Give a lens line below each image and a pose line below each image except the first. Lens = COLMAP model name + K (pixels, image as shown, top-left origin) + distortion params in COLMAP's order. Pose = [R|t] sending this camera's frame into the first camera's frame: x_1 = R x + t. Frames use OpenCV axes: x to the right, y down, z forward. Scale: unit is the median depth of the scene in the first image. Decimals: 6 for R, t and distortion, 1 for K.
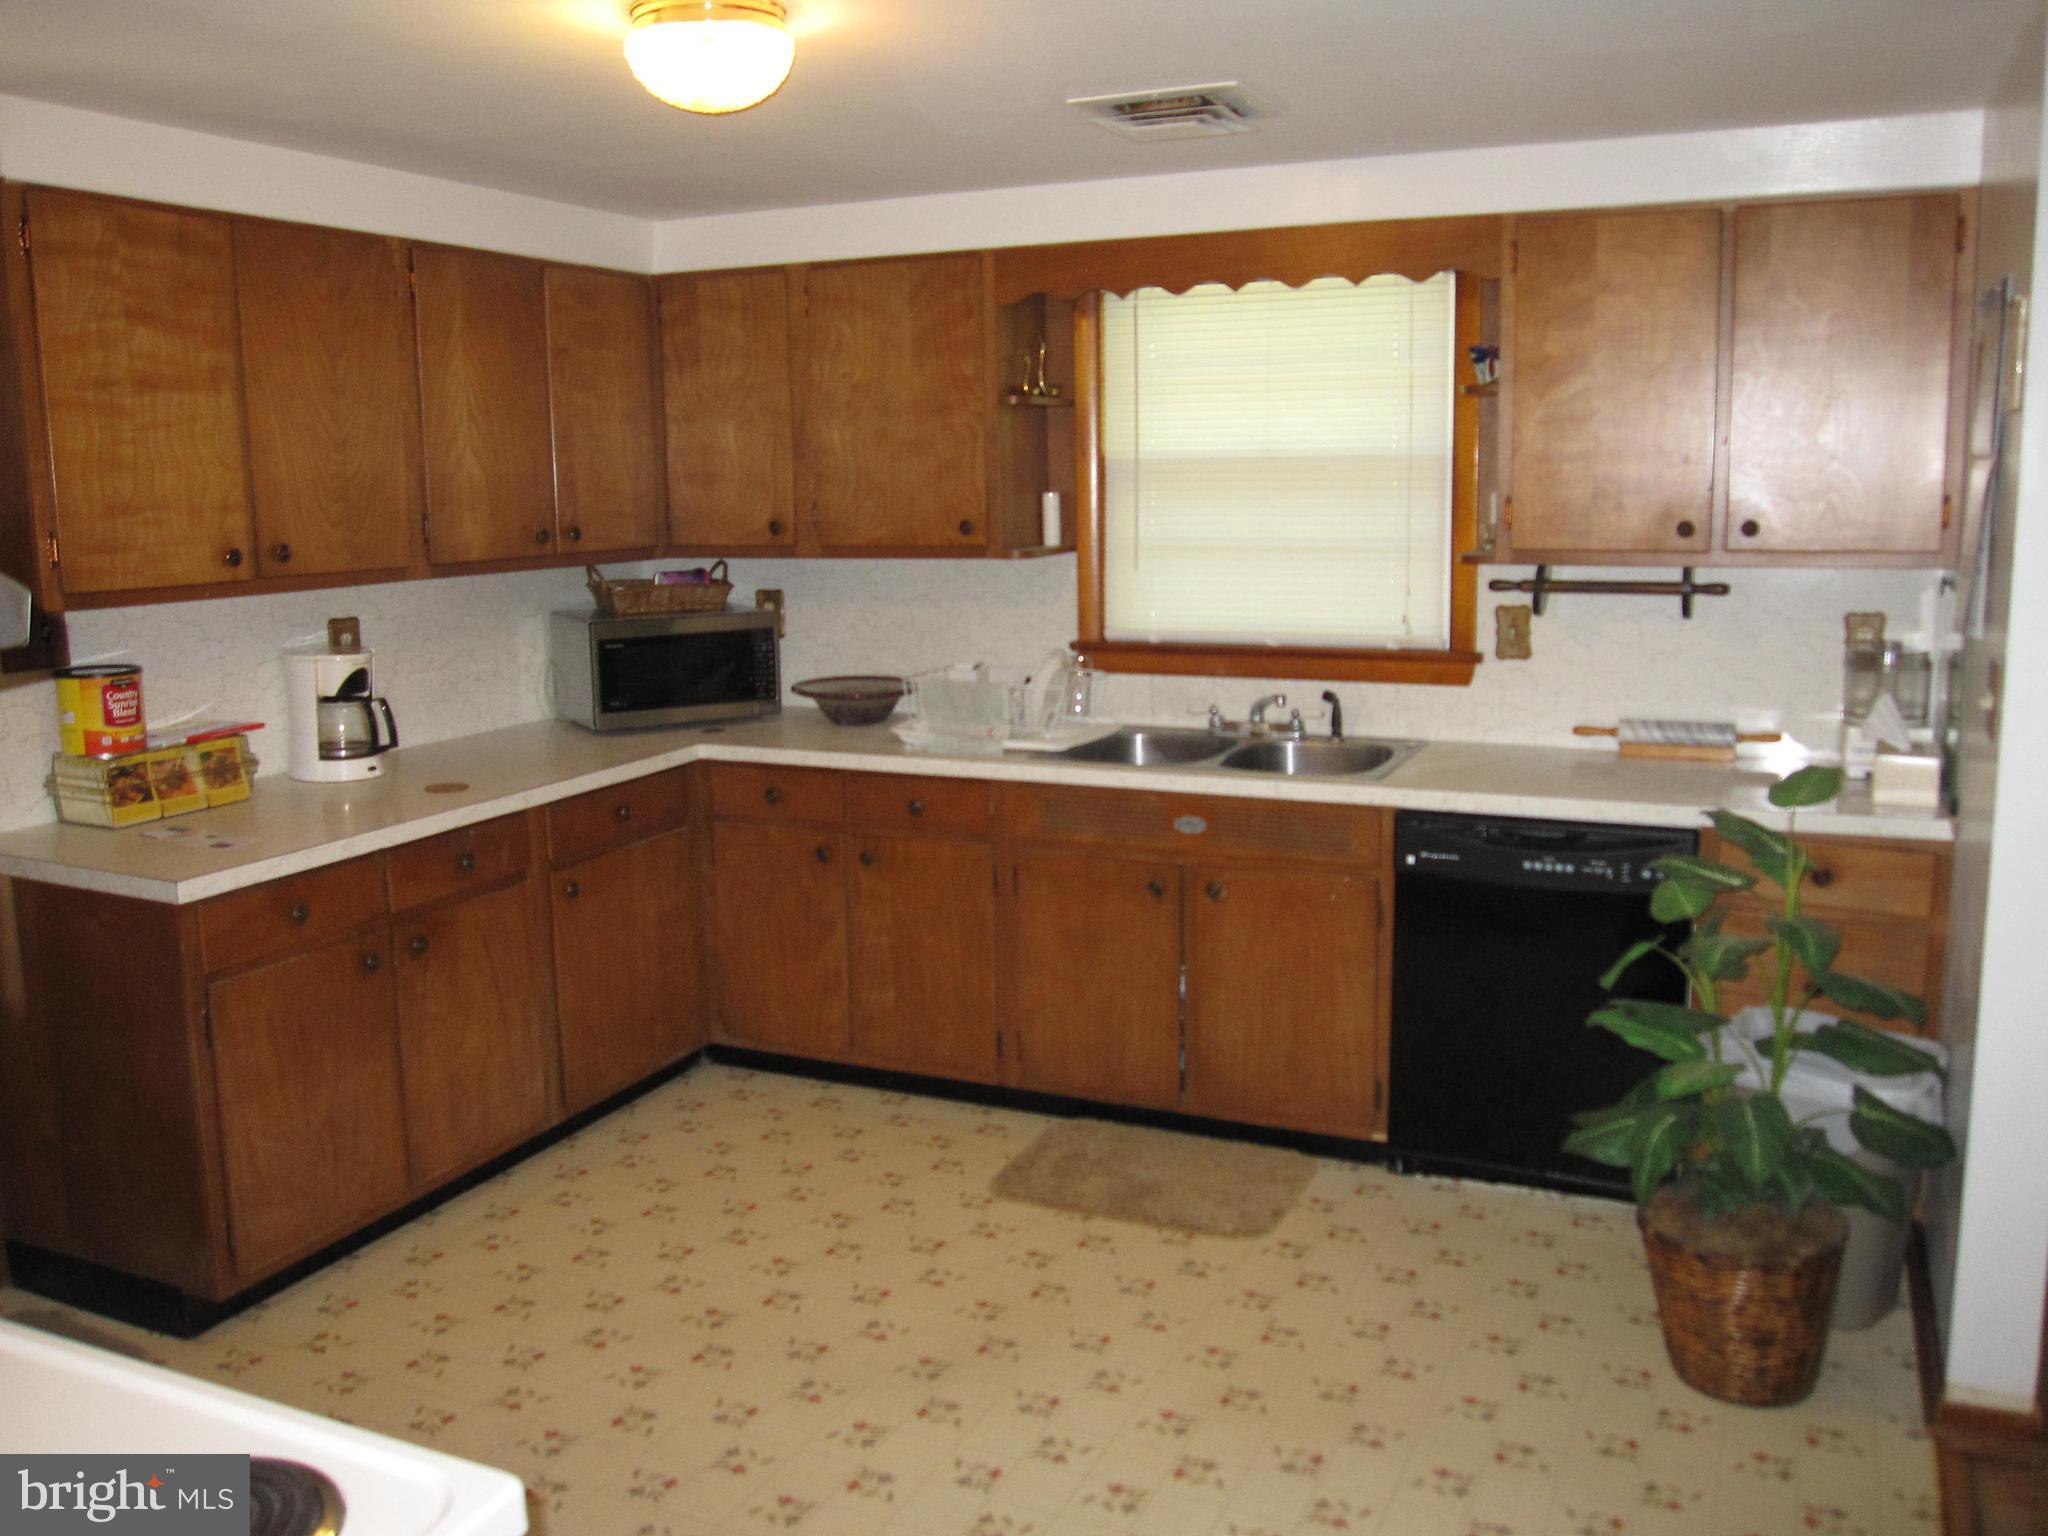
lens RADIAL K [[1724.7, 0, 1022.0], [0, 1724.7, 764.9], [0, 0, 1]] dist [-0.066729, 0.006799]
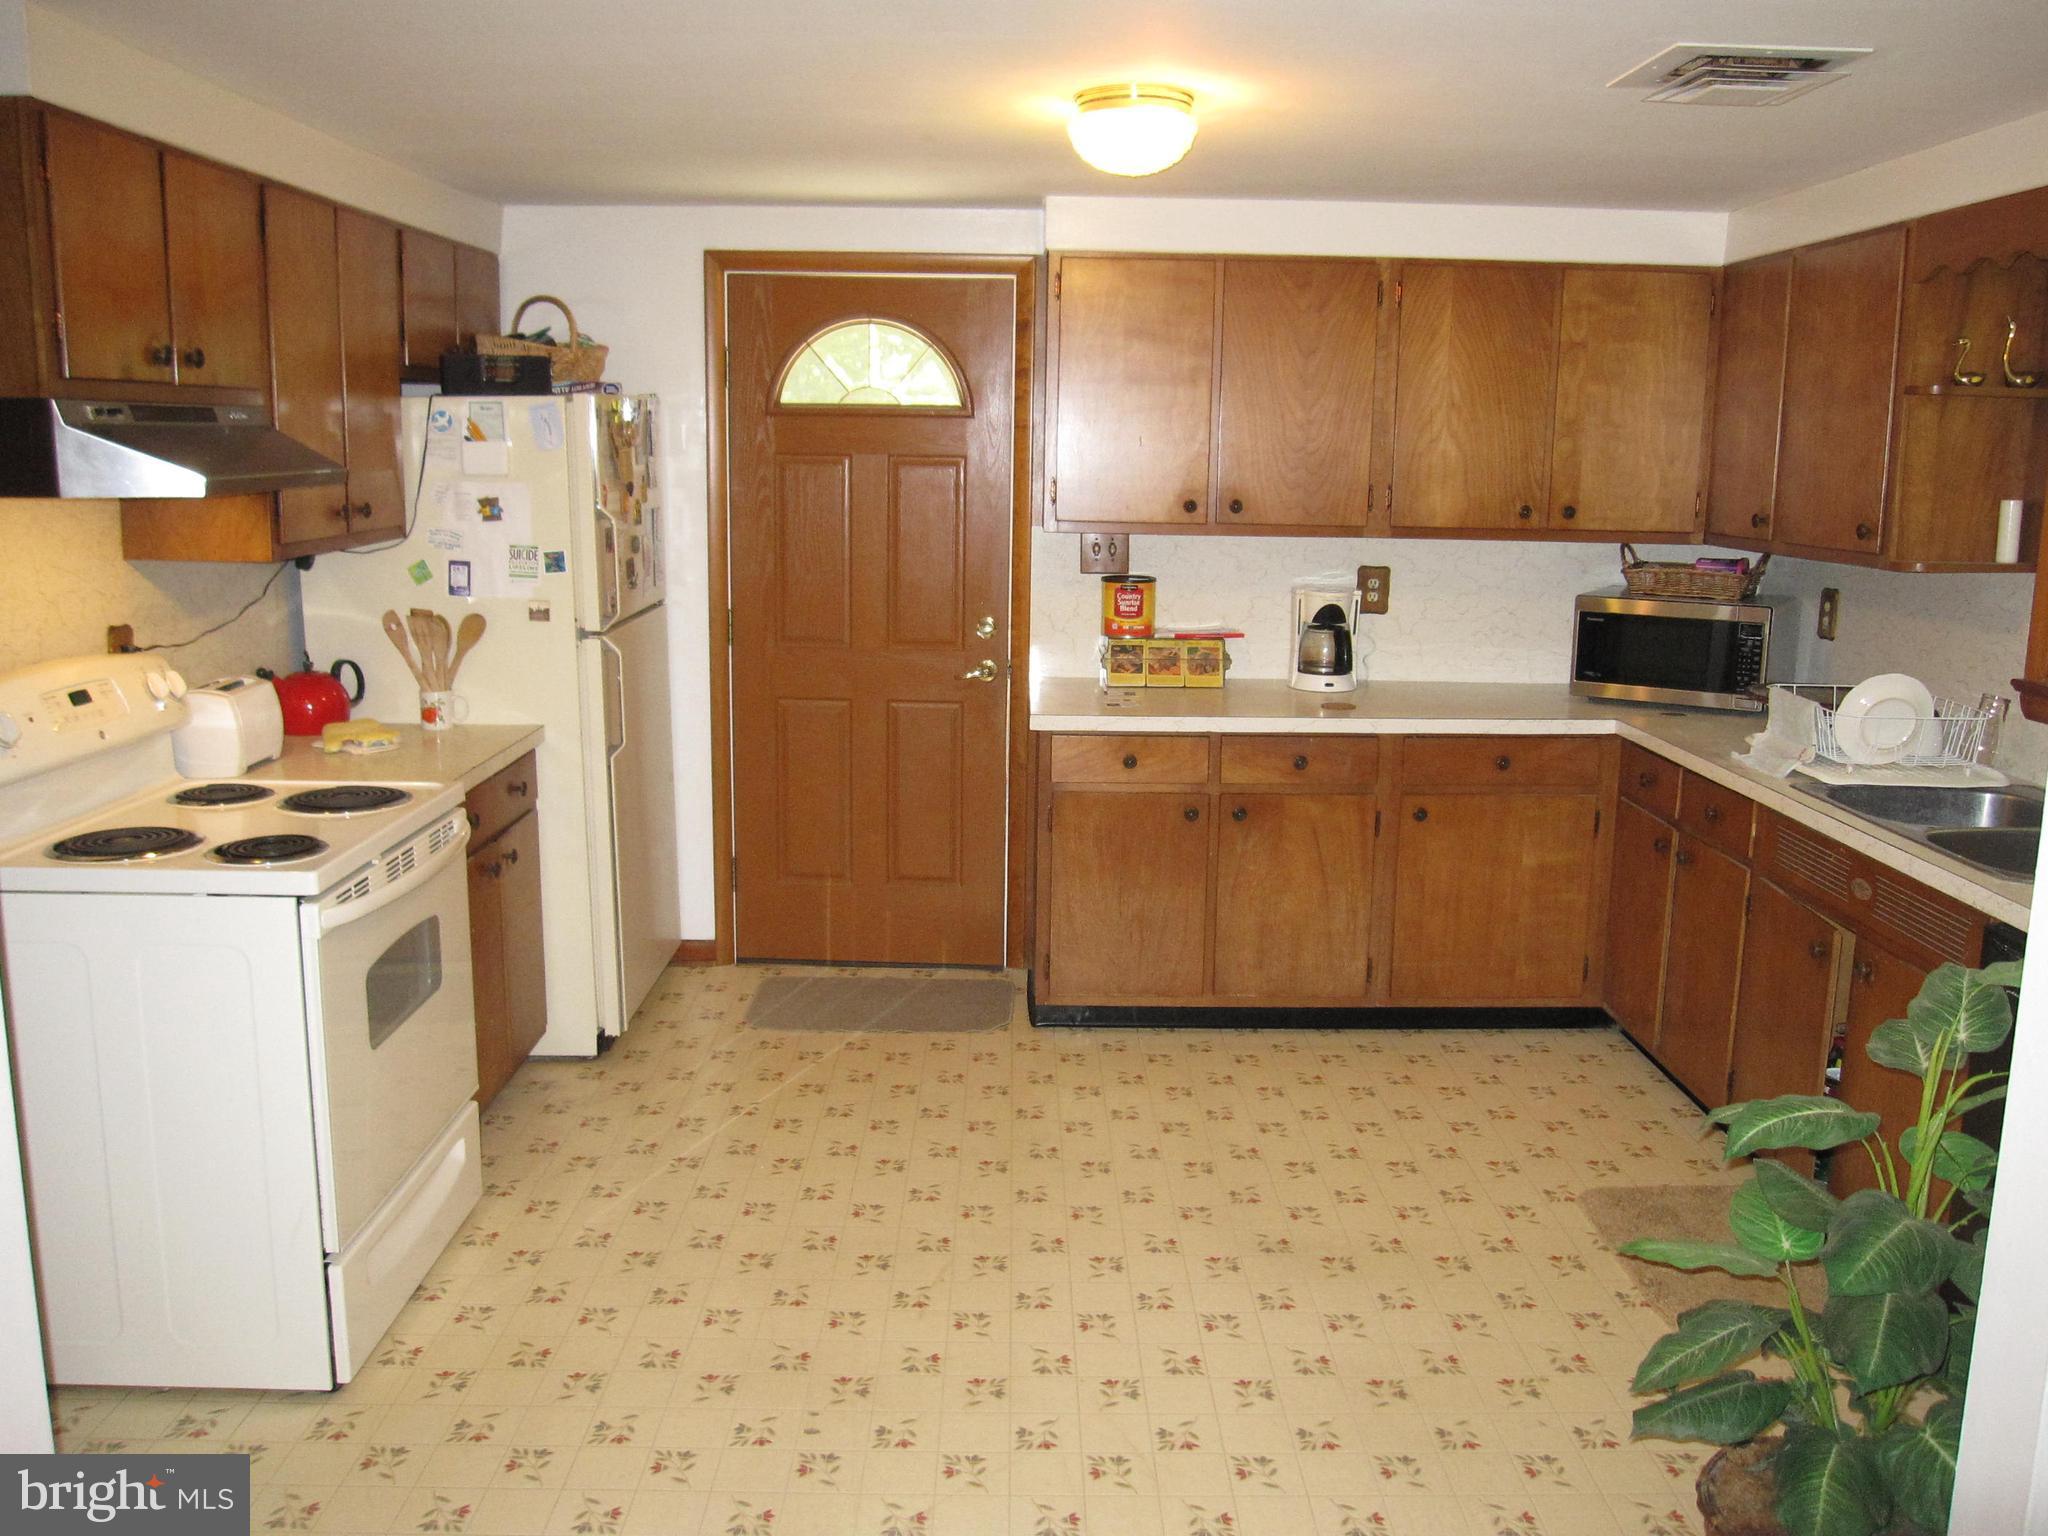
lens RADIAL K [[1724.7, 0, 1018.9], [0, 1724.7, 765.3], [0, 0, 1]] dist [-0.066729, 0.006799]
pose [[0.407737, 0.186036, -0.893947, 0.720764], [-0.170535, 0.977314, 0.125602, -0.064500], [0.897033, 0.101237, 0.430212, 0.277094]]
